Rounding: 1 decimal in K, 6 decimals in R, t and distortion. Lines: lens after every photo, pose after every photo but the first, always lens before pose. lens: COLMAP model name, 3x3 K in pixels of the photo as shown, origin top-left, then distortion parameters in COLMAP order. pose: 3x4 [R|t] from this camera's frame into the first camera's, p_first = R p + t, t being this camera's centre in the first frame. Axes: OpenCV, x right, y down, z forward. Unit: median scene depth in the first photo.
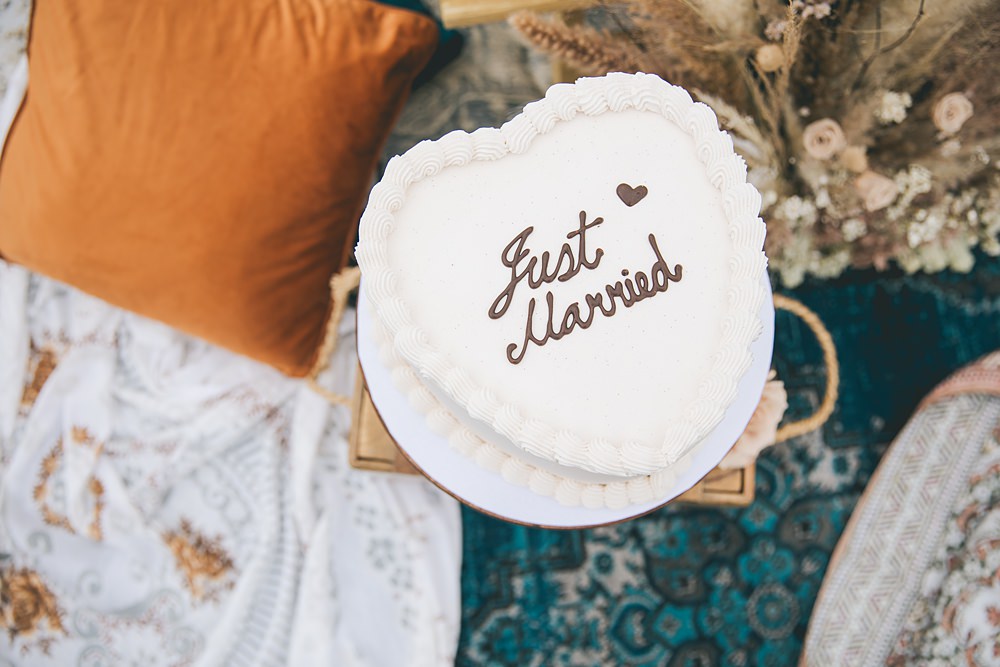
lens RADIAL K [[901.5, 0, 500.0], [0, 901.5, 333.5], [0, 0, 1]] dist [-0.007867, 0.005581]
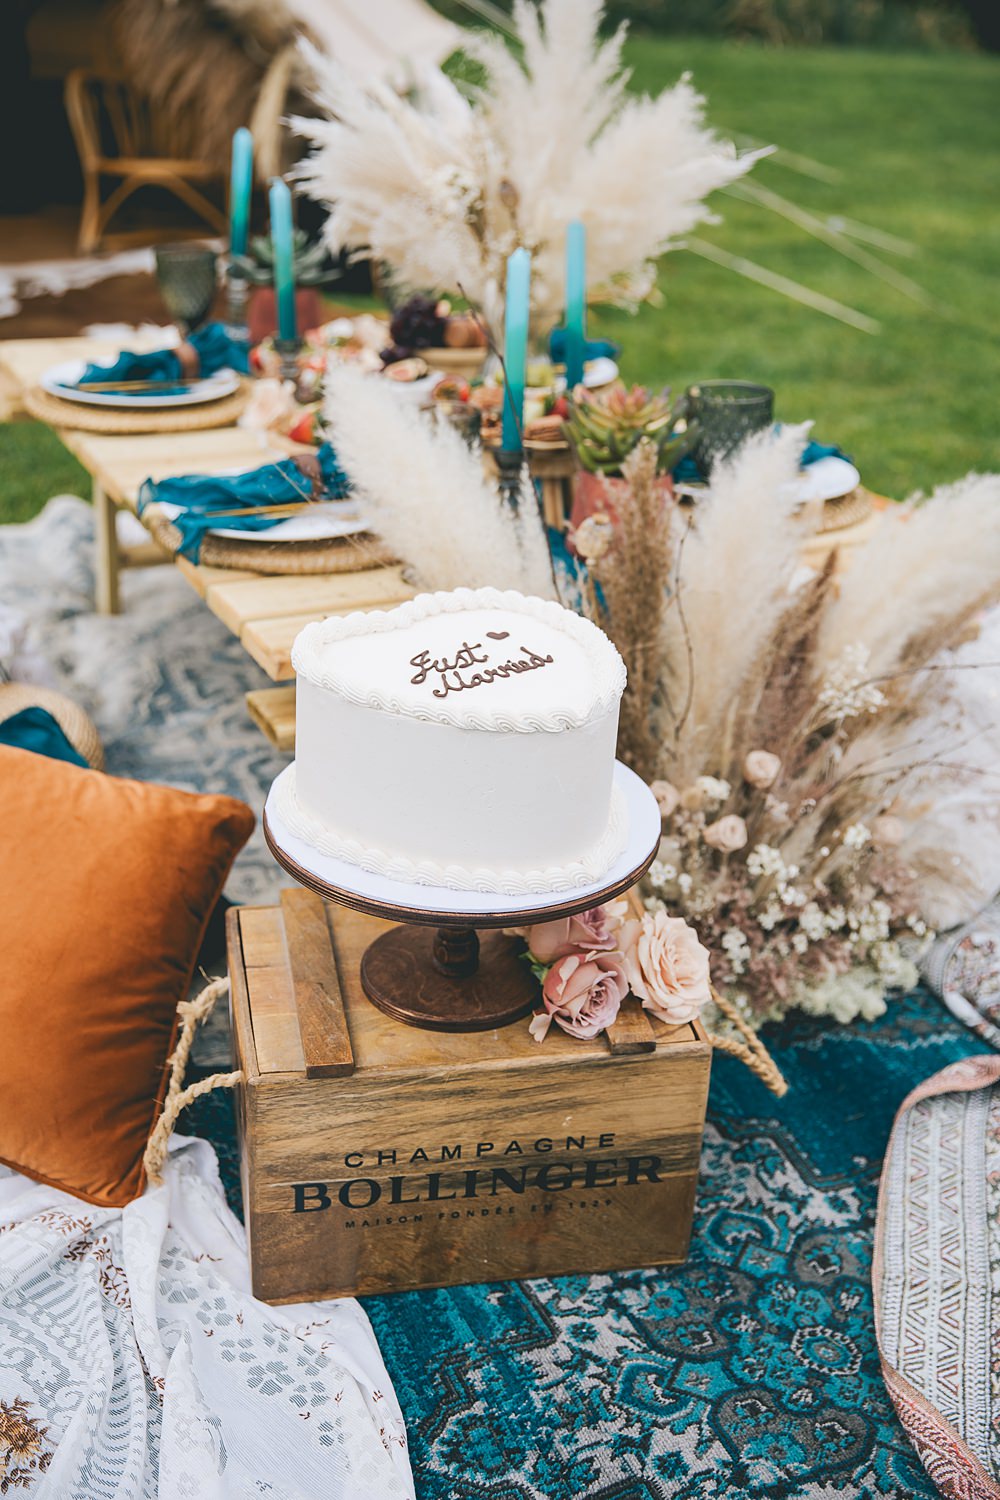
lens RADIAL K [[1909.9, 0, 465.0], [0, 1909.9, 749.4], [0, 0, 1]] dist [0.018603, 0.072477]
pose [[0.963853, -0.061708, 0.259191, -0.340386], [0.243234, 0.600837, -0.761467, 1.112248], [-0.108743, 0.796986, 0.594128, -0.260403]]
